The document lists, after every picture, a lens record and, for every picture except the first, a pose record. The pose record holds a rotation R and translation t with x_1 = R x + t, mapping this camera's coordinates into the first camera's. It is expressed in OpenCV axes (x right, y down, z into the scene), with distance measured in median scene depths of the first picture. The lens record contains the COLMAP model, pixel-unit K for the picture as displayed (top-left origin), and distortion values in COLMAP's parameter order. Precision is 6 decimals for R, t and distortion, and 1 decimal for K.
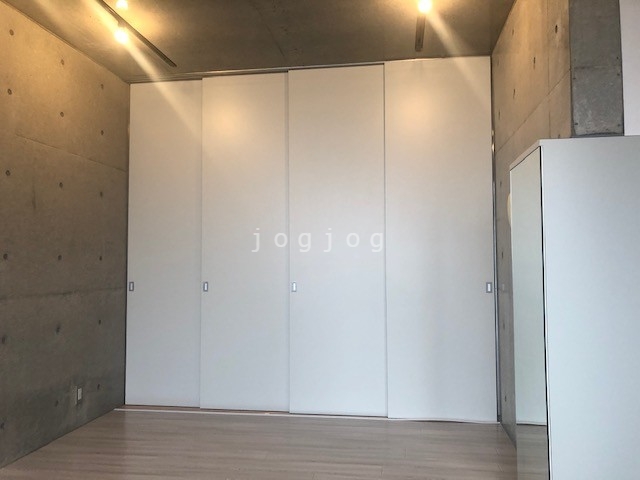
lens RADIAL K [[507.4, 0, 320.0], [0, 507.4, 240.0], [0, 0, 1]] dist [0.003382, -0.038473]
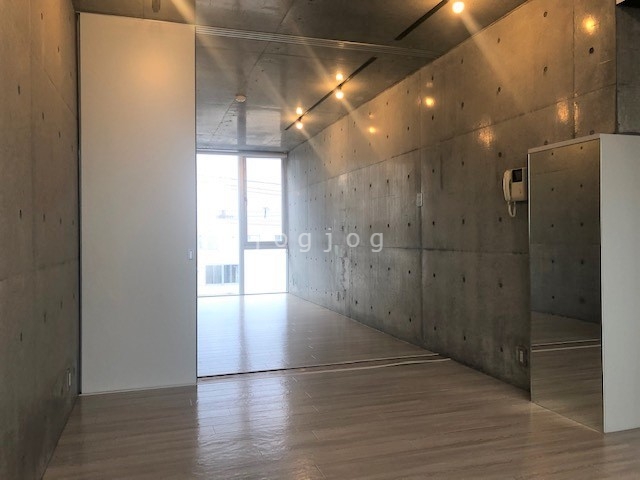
lens RADIAL K [[507.4, 0, 320.0], [0, 507.4, 240.0], [0, 0, 1]] dist [0.003382, -0.038473]
pose [[0.901519, -0.004884, 0.432712, -0.582281], [-0.017143, 0.998748, 0.046988, 0.025773], [-0.432400, -0.049778, 0.900307, 0.062678]]
